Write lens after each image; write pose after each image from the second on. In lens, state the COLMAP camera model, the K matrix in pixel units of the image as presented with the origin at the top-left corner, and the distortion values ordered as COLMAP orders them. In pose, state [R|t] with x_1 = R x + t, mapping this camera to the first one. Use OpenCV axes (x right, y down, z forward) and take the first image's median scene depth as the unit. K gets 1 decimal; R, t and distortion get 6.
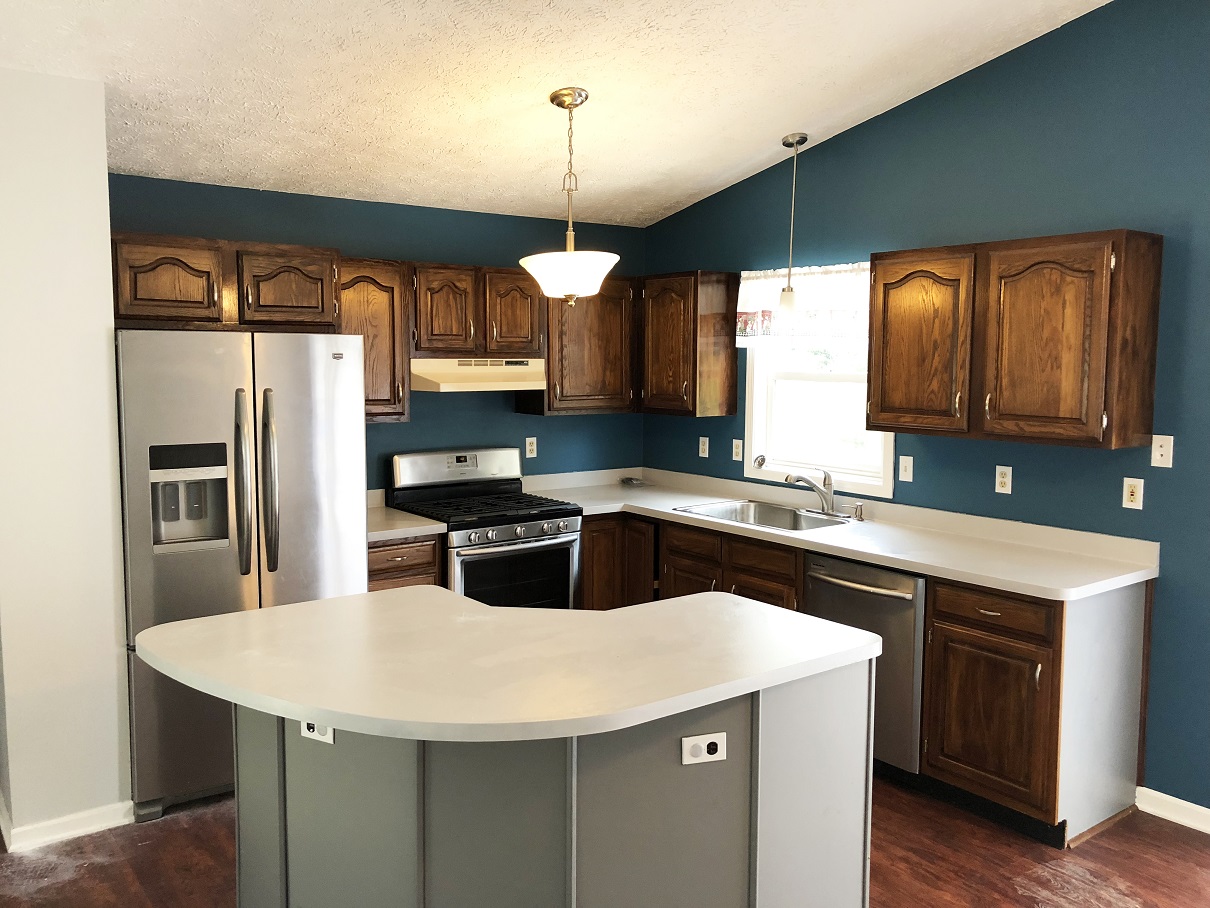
lens RADIAL K [[982.6, 0, 605.0], [0, 982.6, 454.0], [0, 0, 1]] dist [0.013296, 0.010235]
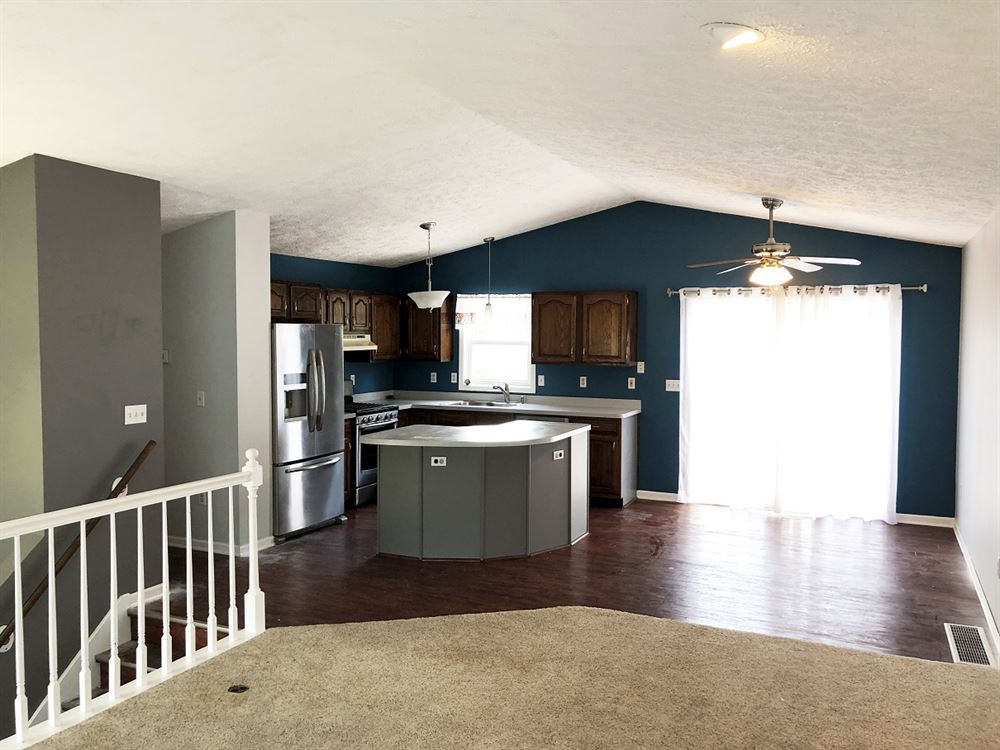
lens RADIAL K [[812.0, 0, 500.0], [0, 812.0, 375.0], [0, 0, 1]] dist [0.013296, 0.010235]
pose [[0.882264, -0.025349, 0.470071, -0.704260], [0.046181, 0.998393, -0.032835, 0.061250], [-0.468484, 0.050678, 0.882018, -0.684943]]
